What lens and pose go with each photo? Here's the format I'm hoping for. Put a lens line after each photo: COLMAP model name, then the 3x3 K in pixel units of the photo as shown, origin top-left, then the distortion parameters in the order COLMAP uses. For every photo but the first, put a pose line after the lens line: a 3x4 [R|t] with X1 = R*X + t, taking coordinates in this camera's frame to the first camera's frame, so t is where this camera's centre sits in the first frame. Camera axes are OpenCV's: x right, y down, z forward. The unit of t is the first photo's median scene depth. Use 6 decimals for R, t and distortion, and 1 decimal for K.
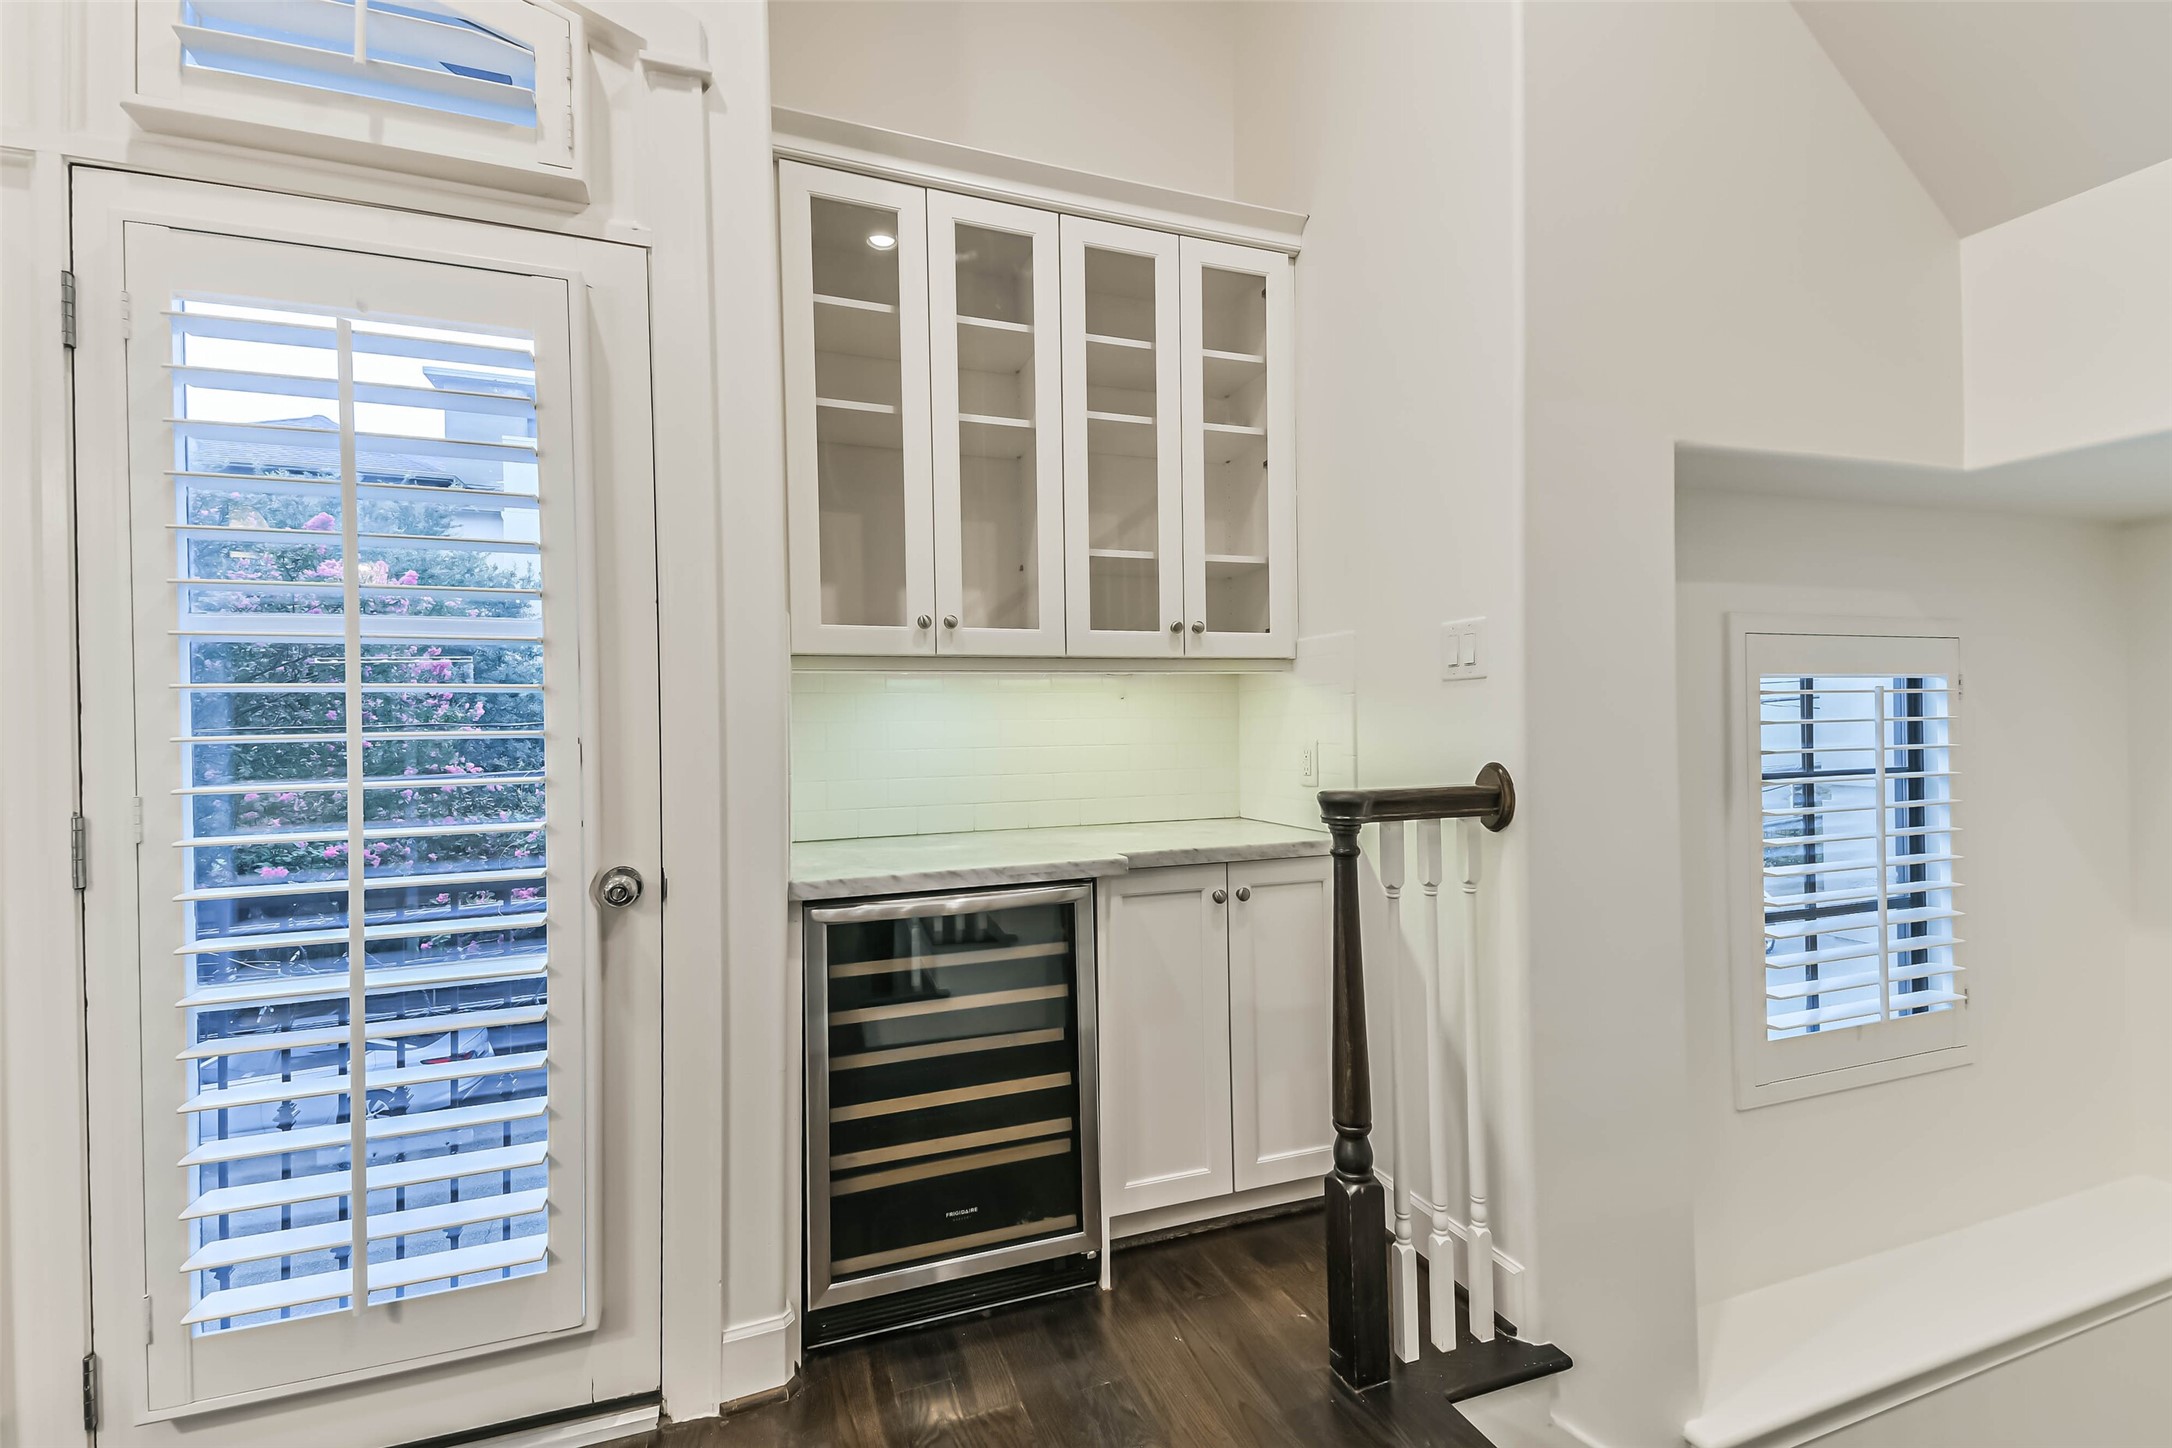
lens RADIAL K [[913.5, 0, 1068.6], [0, 913.5, 720.3], [0, 0, 1]] dist [0.037679, -0.000154]
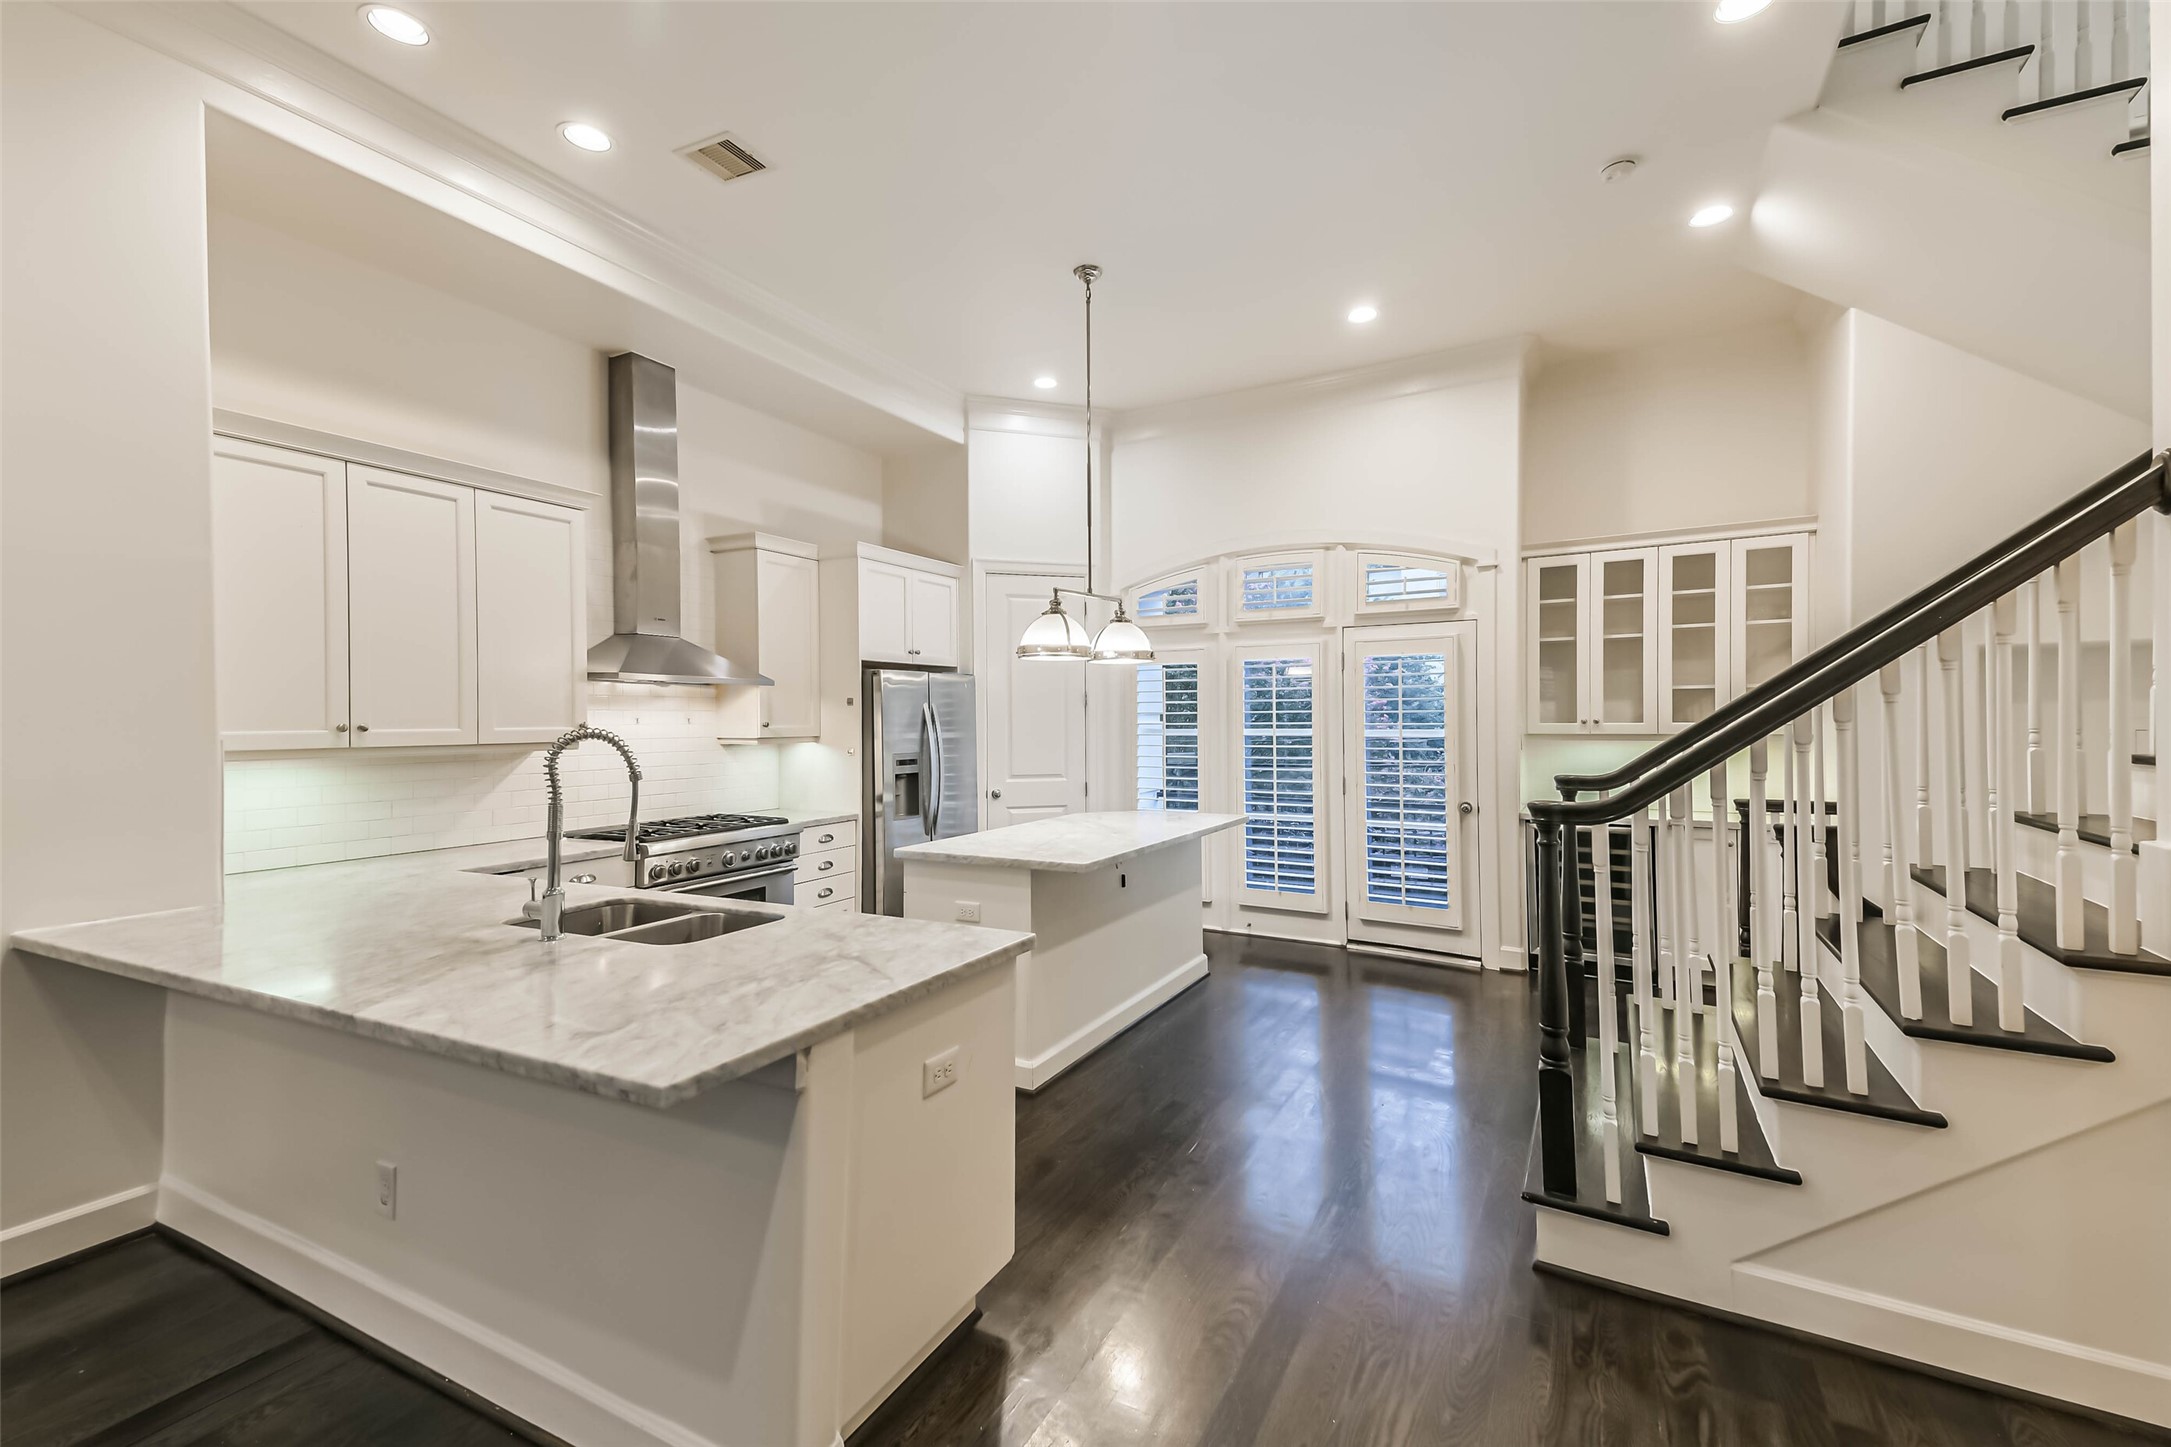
lens RADIAL K [[944.2, 0, 1081.9], [0, 944.2, 715.9], [0, 0, 1]] dist [0.082076, -0.000329]
pose [[0.648575, 0.010022, -0.761084, 0.952128], [-0.005418, 0.999949, 0.008549, -0.135056], [0.761131, -0.001421, 0.648596, -1.762140]]
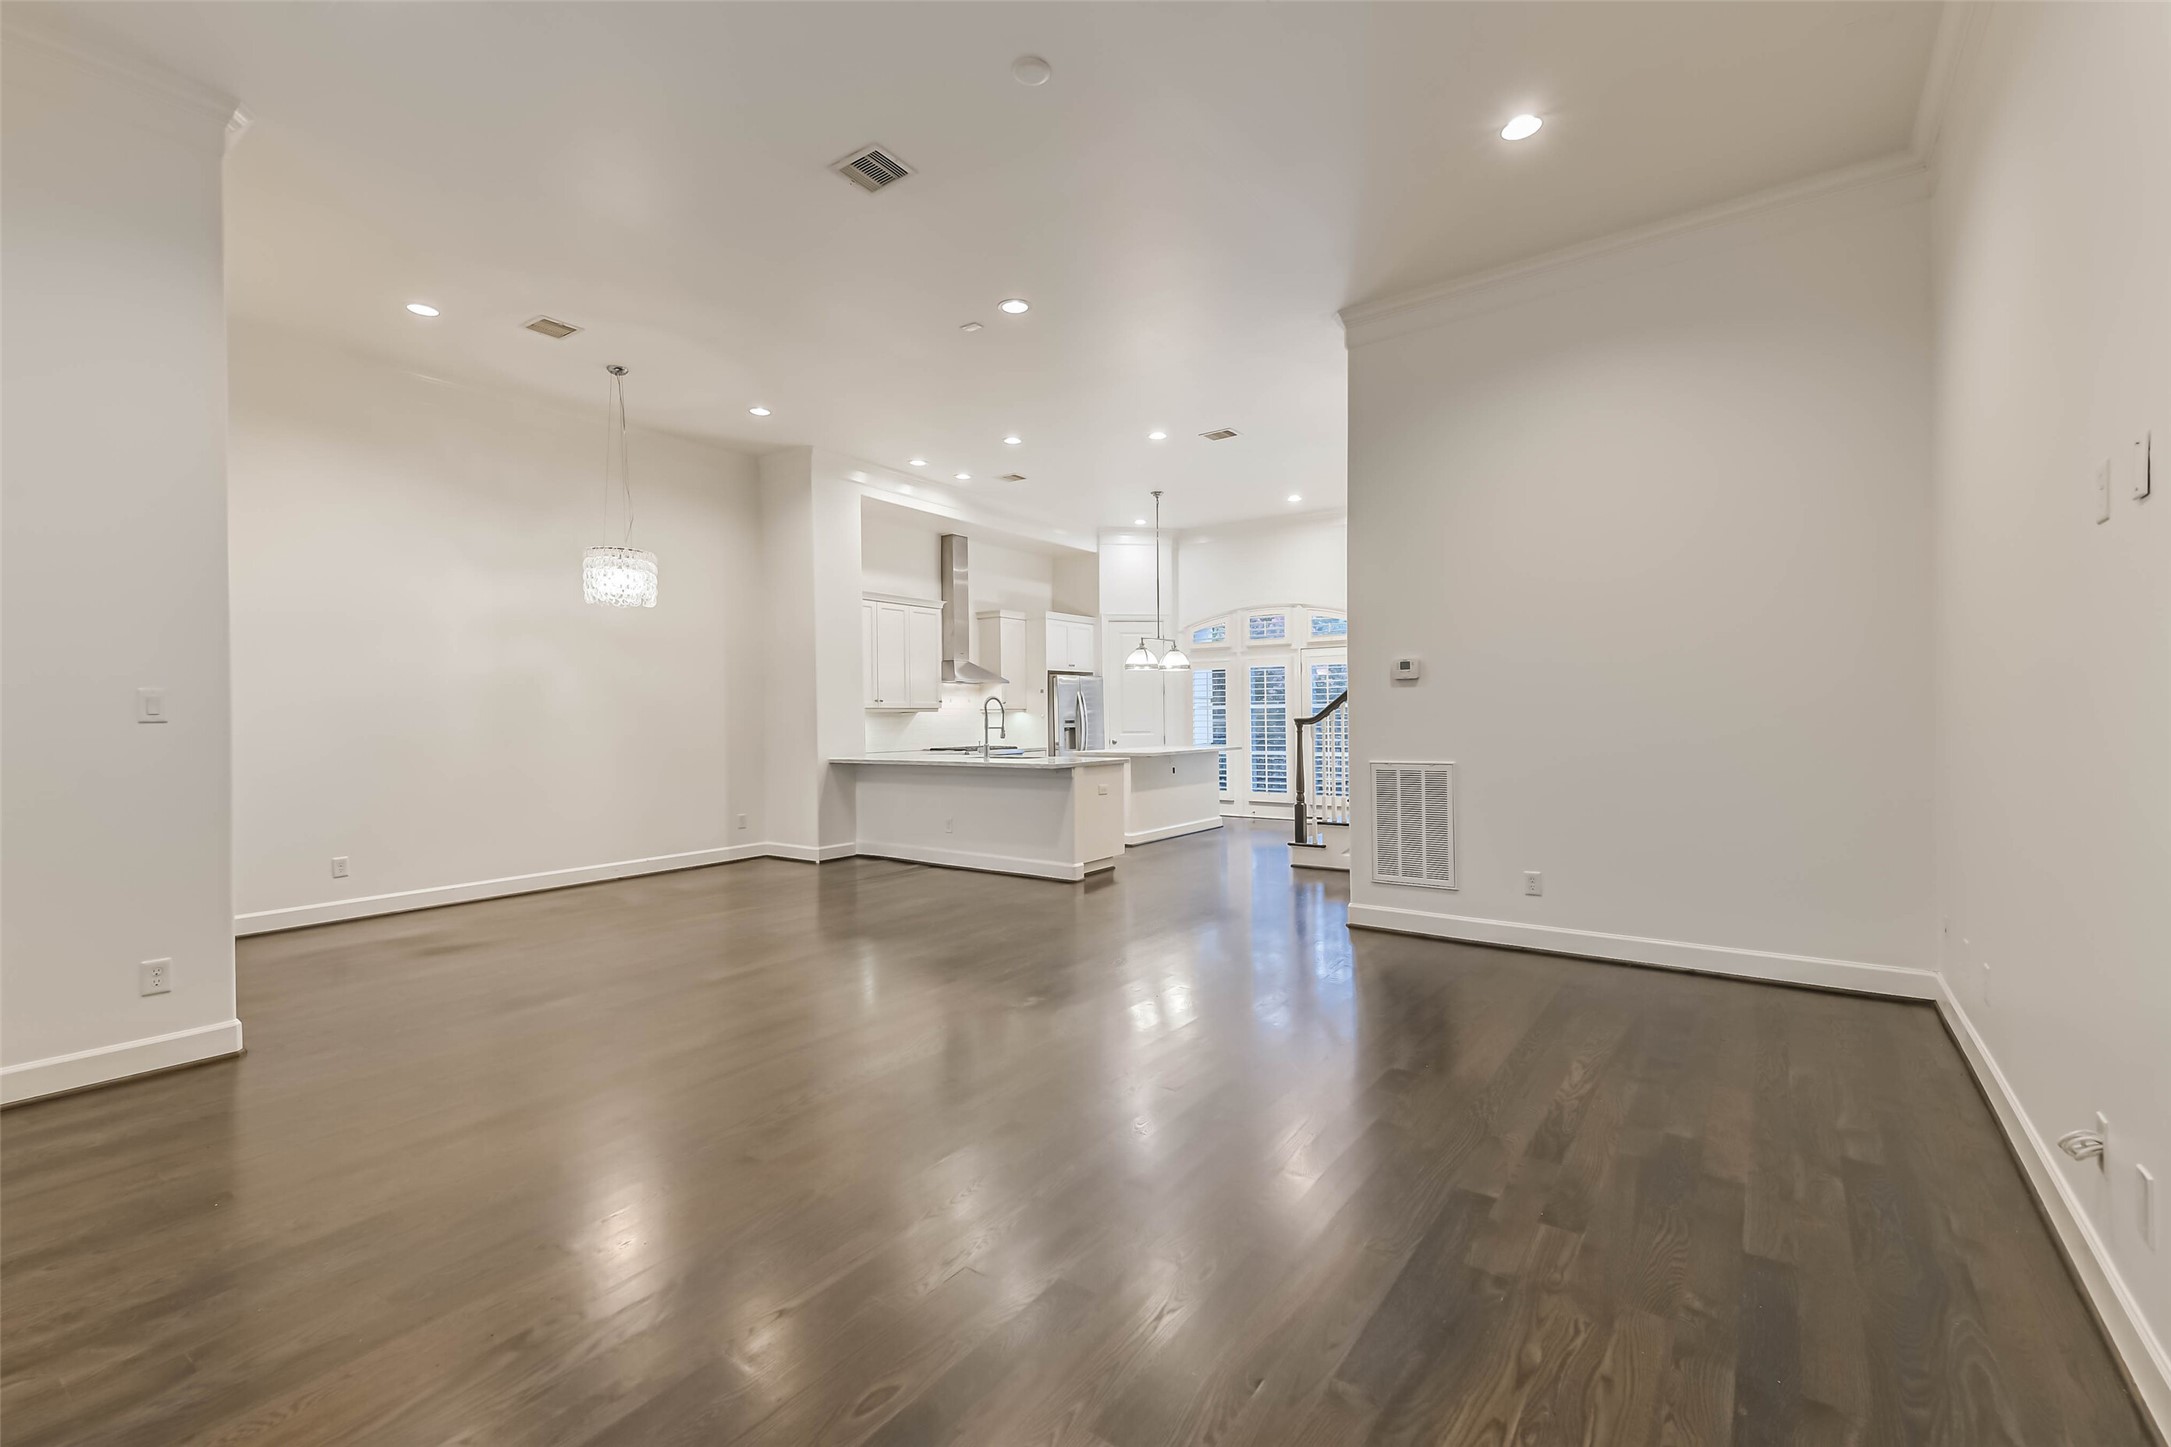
lens RADIAL K [[944.2, 0, 1081.9], [0, 944.2, 715.9], [0, 0, 1]] dist [0.082076, -0.000329]
pose [[0.553806, 0.006053, -0.832624, 2.991232], [0.001381, 0.999966, 0.008188, -0.054077], [0.832645, -0.005684, 0.553778, -3.245792]]
